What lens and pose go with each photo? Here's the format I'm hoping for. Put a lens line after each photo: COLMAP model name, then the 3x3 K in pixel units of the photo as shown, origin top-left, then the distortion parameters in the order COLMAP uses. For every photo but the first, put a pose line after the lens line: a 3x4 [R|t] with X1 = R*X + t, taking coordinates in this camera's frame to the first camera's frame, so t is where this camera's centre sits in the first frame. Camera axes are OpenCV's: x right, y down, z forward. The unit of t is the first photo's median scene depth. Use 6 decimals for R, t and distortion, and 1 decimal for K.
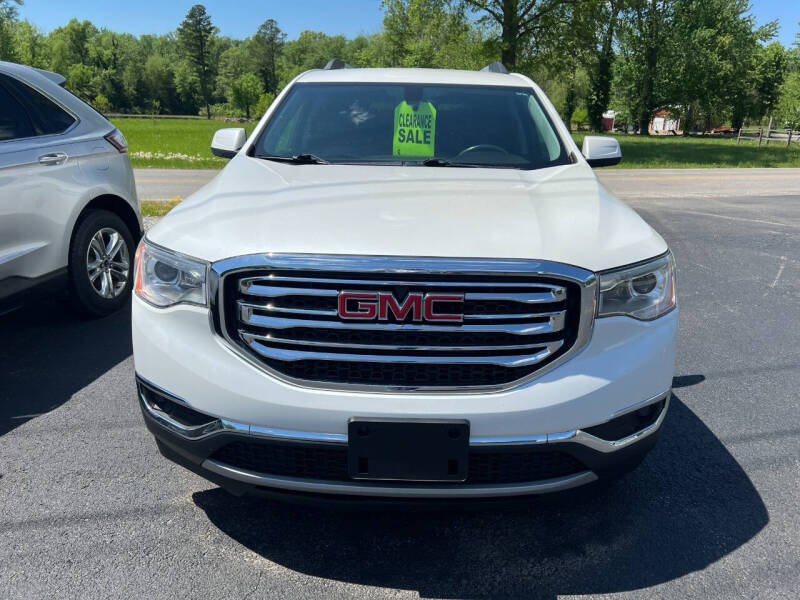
lens RADIAL K [[624.7, 0, 399.9], [0, 624.7, 300.9], [0, 0, 1]] dist [0.039715, -0.046839]
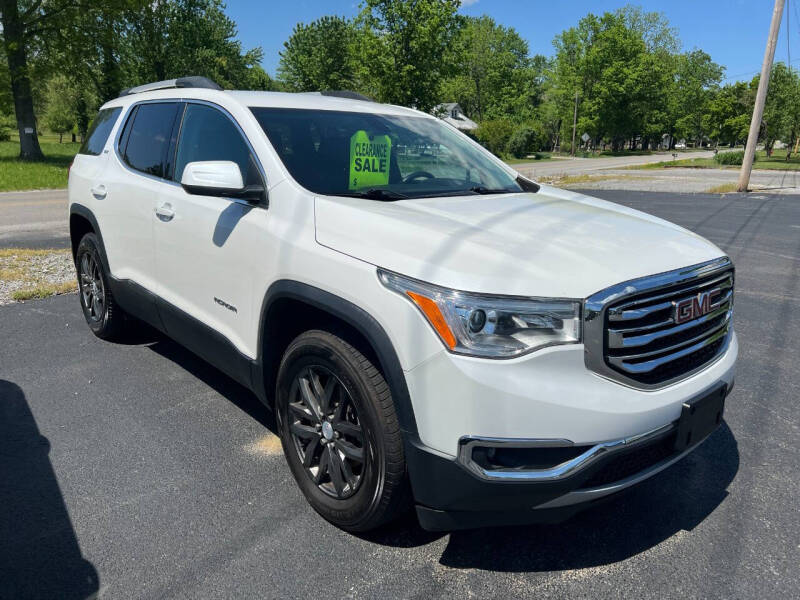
lens RADIAL K [[624.7, 0, 406.2], [0, 624.7, 299.4], [0, 0, 1]] dist [0.039715, -0.046839]
pose [[0.716542, -0.166952, 0.677270, -0.661597], [0.179478, 0.982372, 0.052276, -0.091377], [-0.674059, 0.084097, 0.733875, 0.233454]]
